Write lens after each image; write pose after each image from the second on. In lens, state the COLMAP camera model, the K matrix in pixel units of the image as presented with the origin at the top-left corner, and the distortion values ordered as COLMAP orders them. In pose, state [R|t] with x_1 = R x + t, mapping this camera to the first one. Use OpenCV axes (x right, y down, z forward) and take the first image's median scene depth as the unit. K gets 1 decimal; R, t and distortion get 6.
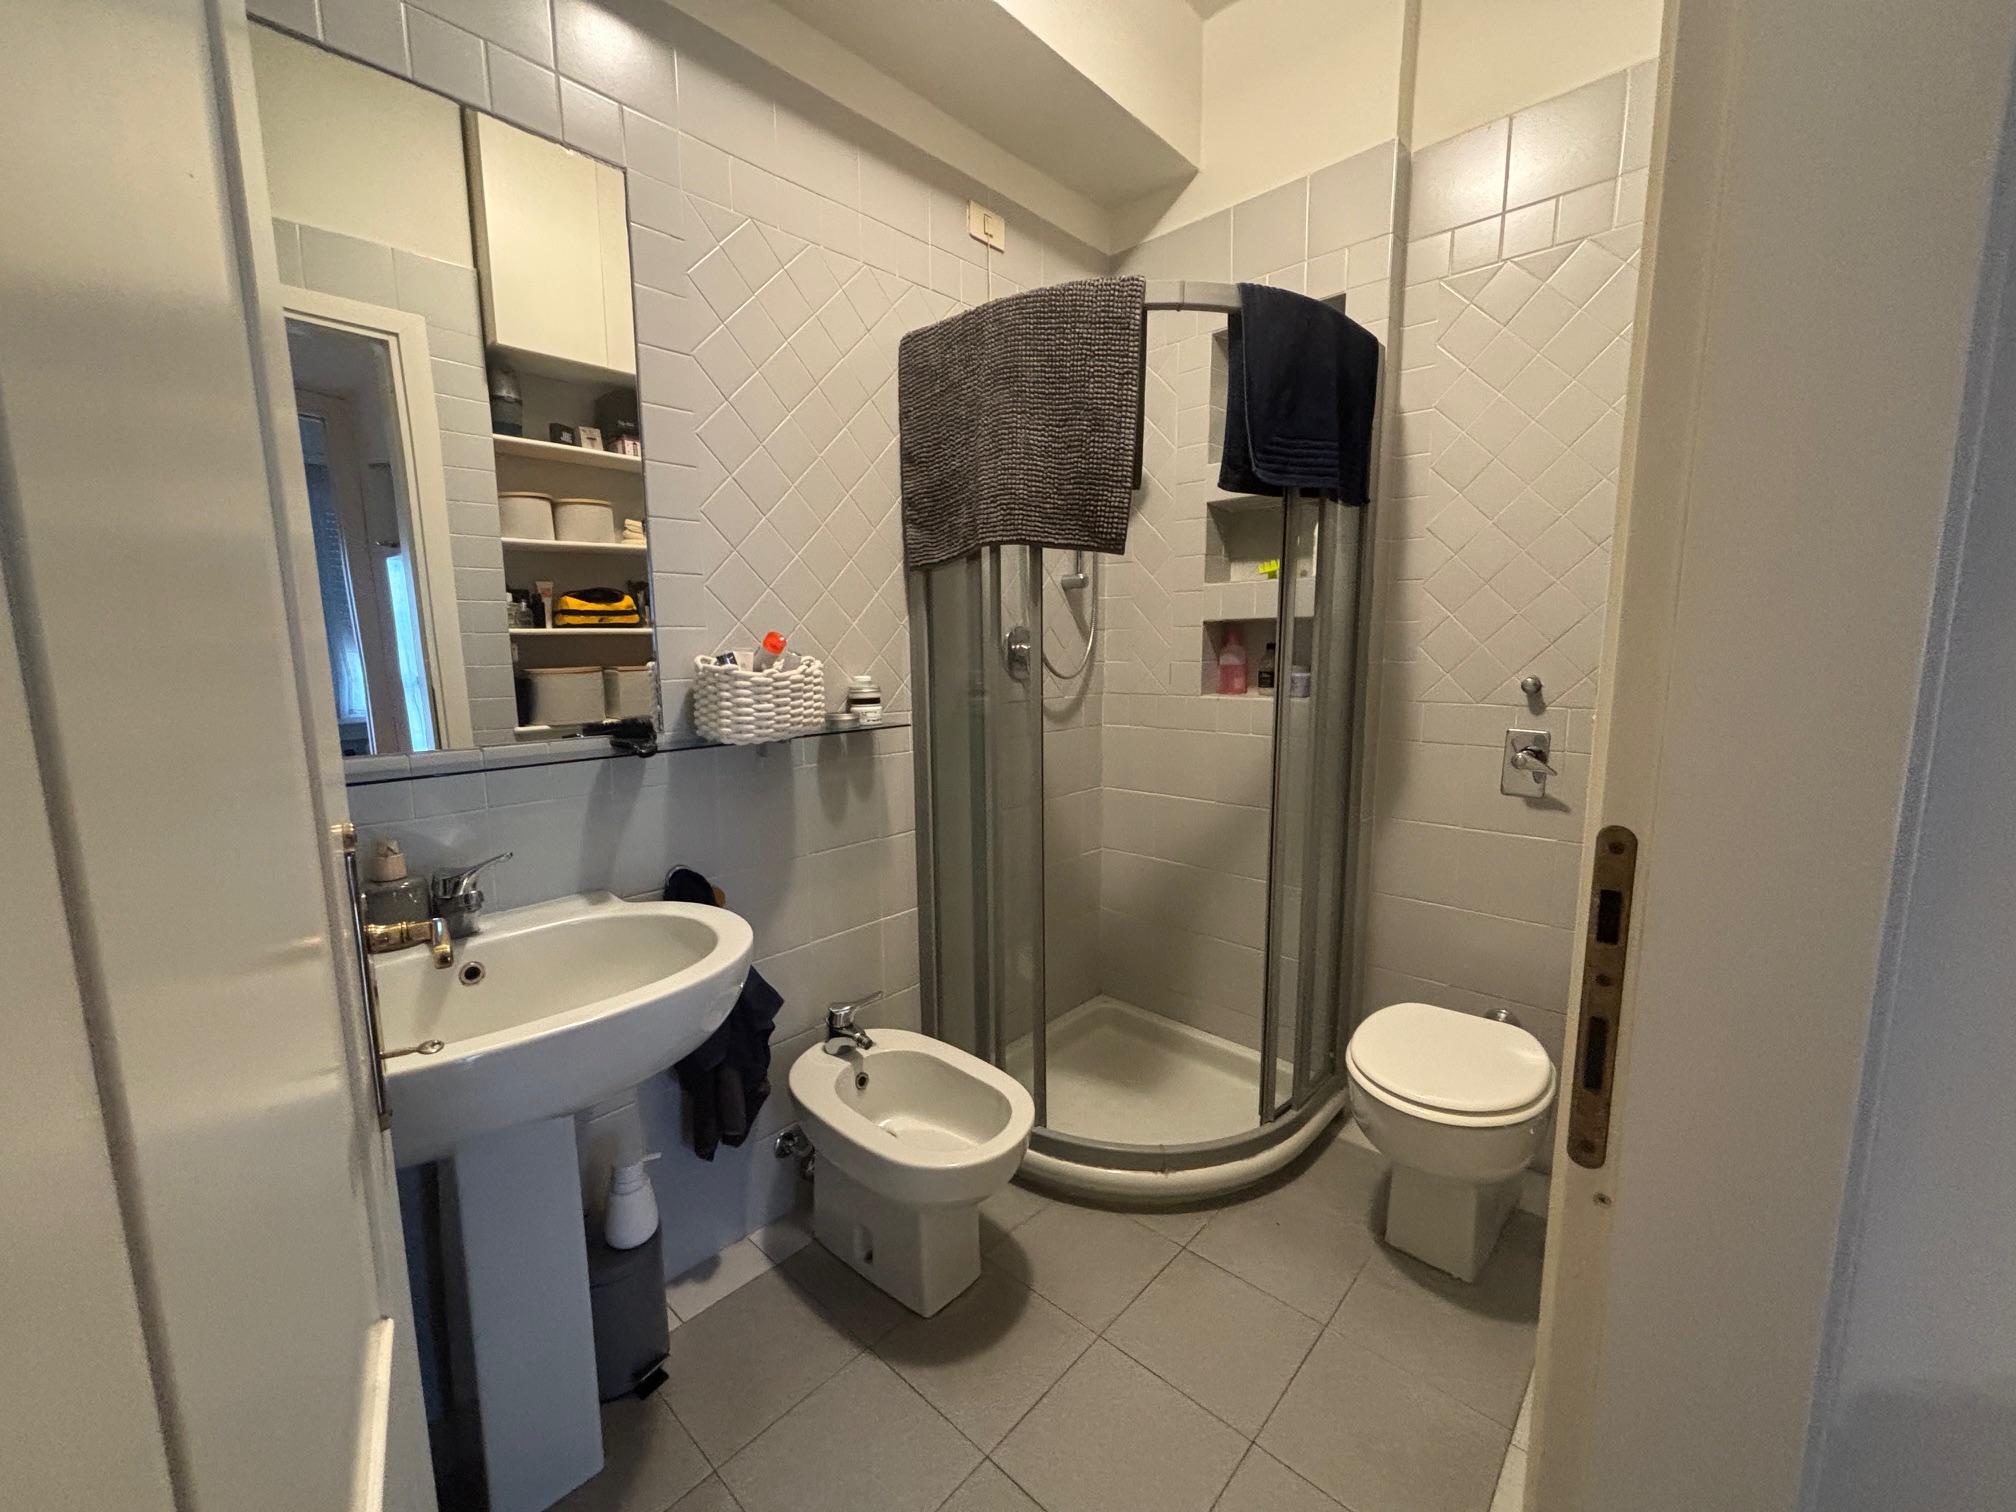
lens RADIAL K [[810.2, 0, 1009.3], [0, 810.2, 756.0], [0, 0, 1]] dist [-0.000345, -0.000584]
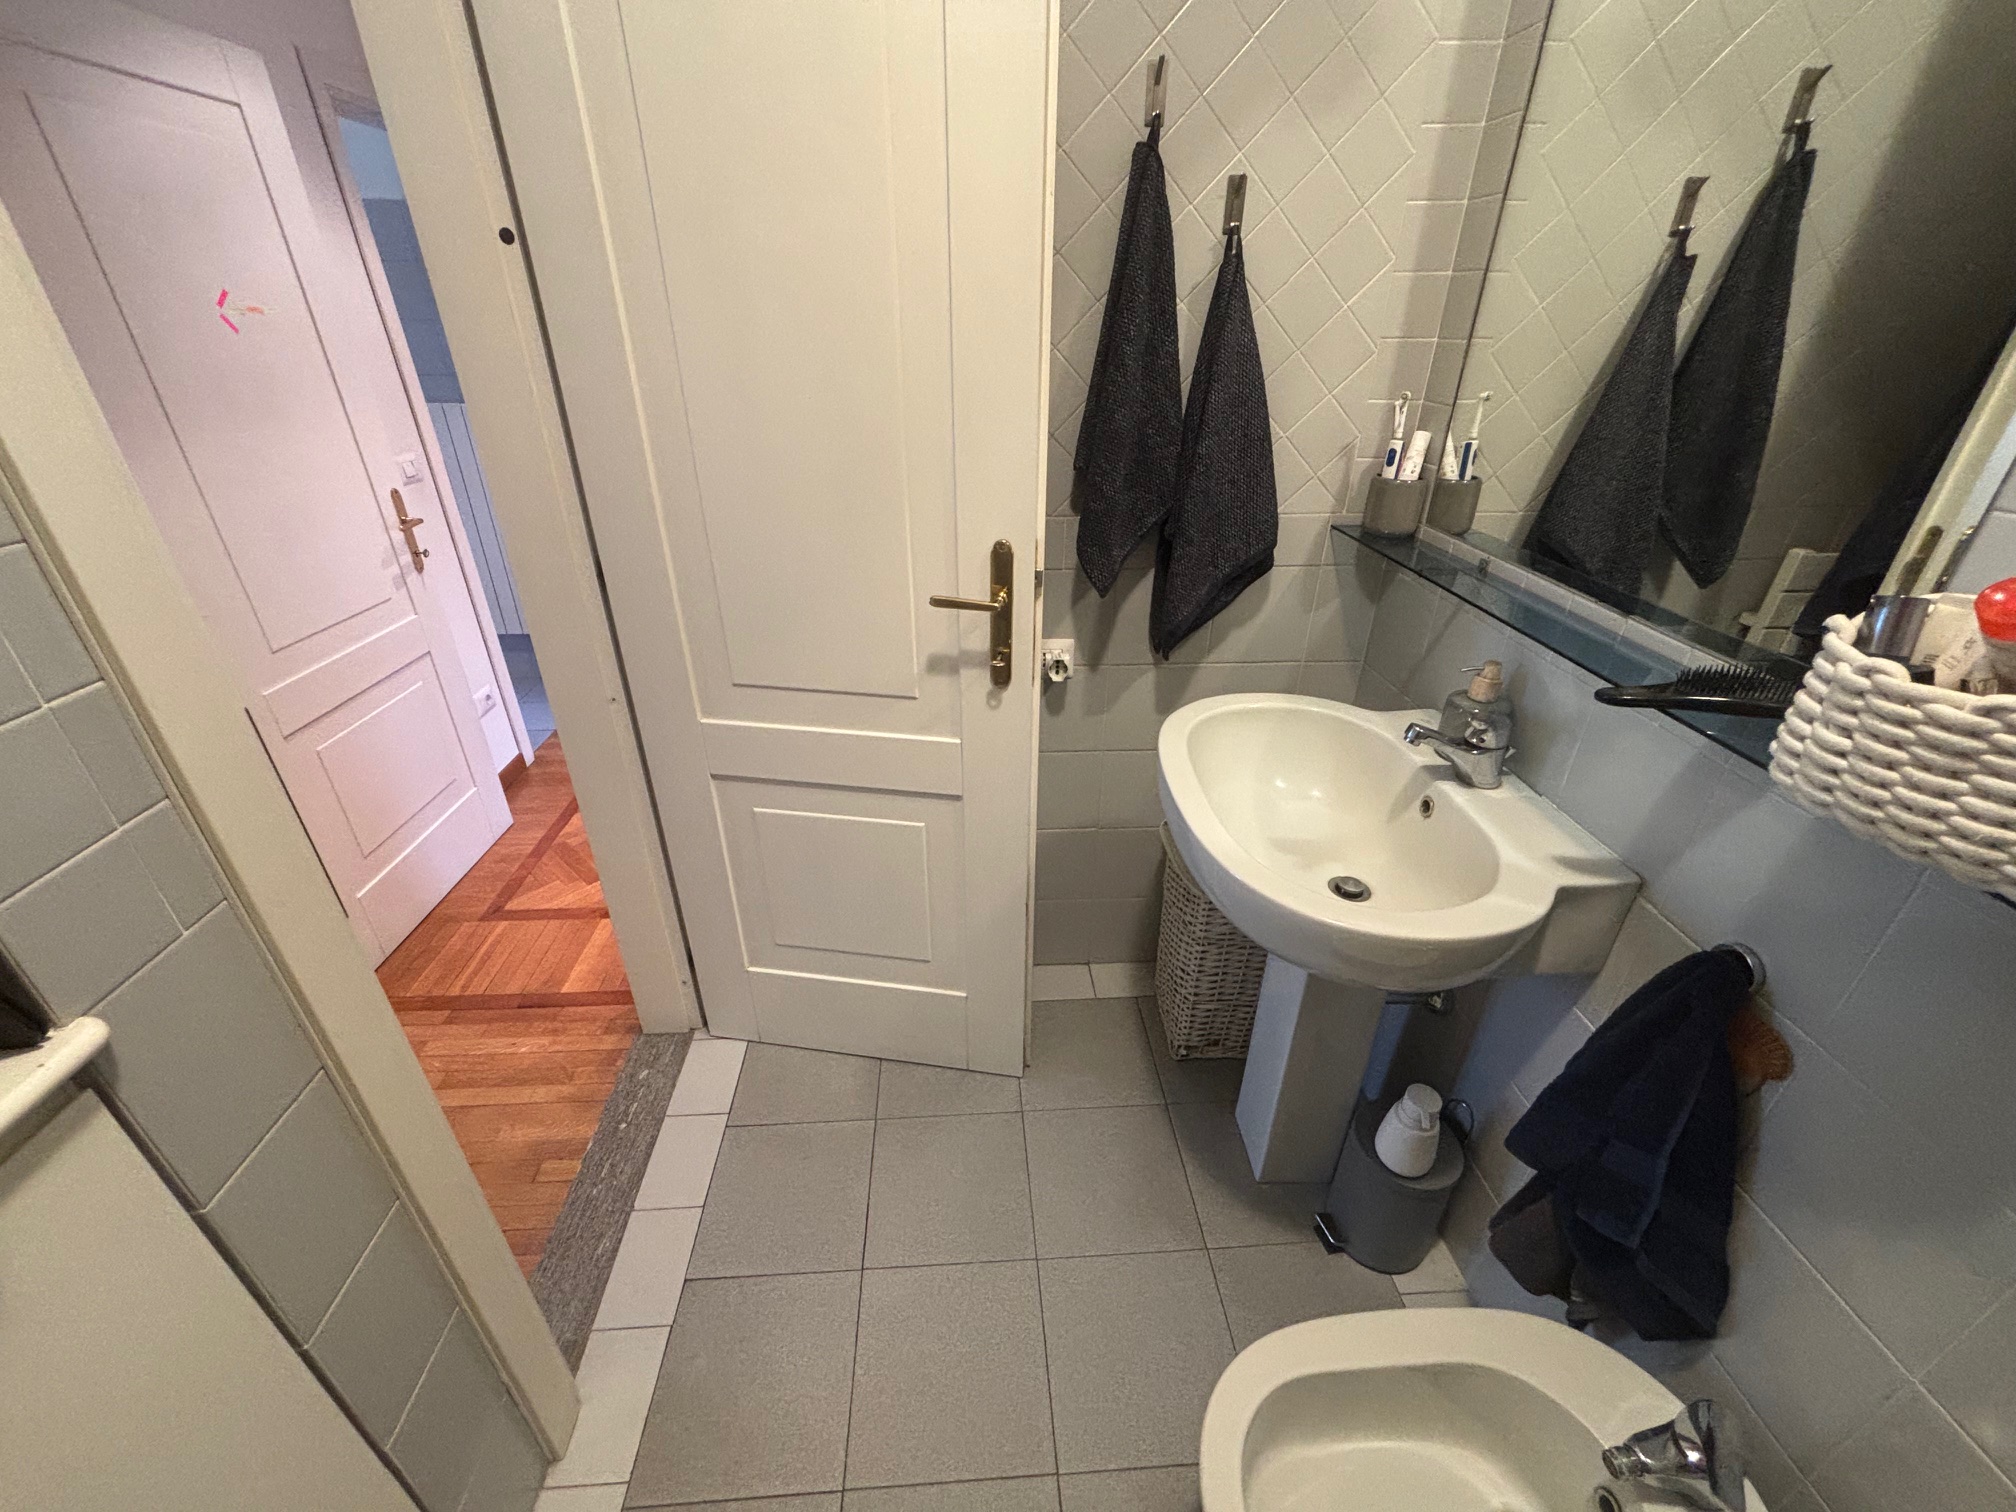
lens RADIAL K [[810.2, 0, 1007.7], [0, 810.2, 745.8], [0, 0, 1]] dist [-0.000345, -0.000584]
pose [[-0.692995, 0.347742, -0.631533, 0.252123], [-0.101901, 0.819941, 0.563305, -0.256186], [0.713705, 0.454721, -0.532780, 0.969599]]
